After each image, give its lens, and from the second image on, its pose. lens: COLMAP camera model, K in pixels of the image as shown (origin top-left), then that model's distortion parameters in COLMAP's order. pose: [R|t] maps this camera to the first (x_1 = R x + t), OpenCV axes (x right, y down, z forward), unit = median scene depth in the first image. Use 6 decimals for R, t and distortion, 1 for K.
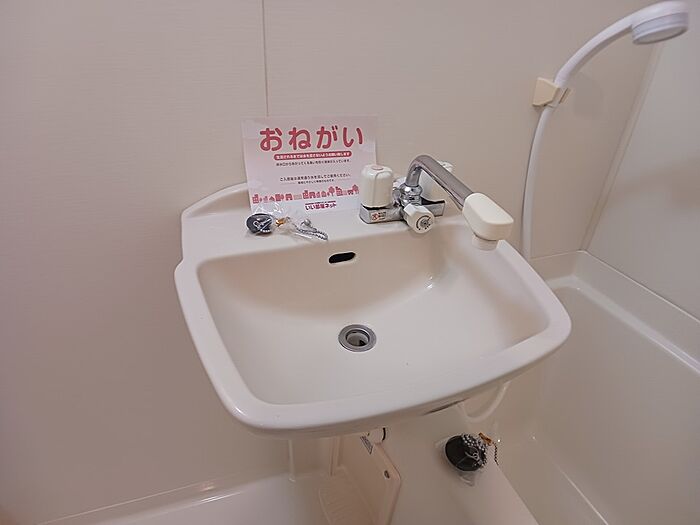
lens RADIAL K [[402.1, 0, 351.8], [0, 402.1, 261.7], [0, 0, 1]] dist [-0.055910, -0.006034]
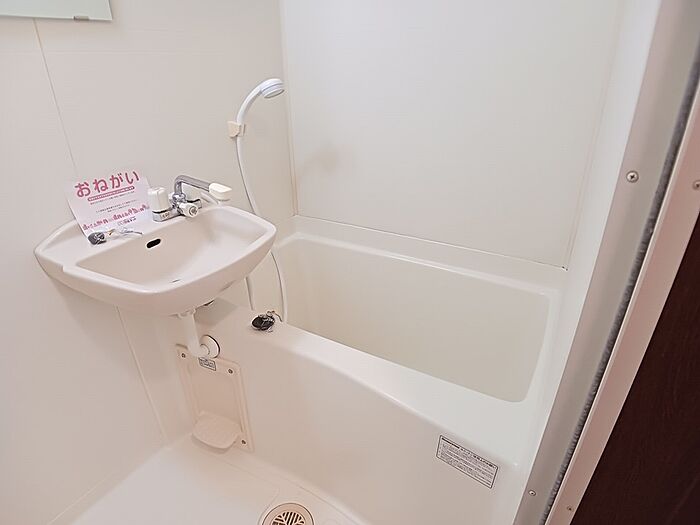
lens RADIAL K [[402.1, 0, 356.6], [0, 402.1, 259.2], [0, 0, 1]] dist [-0.055910, -0.006034]
pose [[0.784318, -0.330231, 0.525160, -0.248739], [0.367279, 0.929417, 0.035910, 0.301466], [-0.499951, 0.164715, 0.850246, -0.837975]]
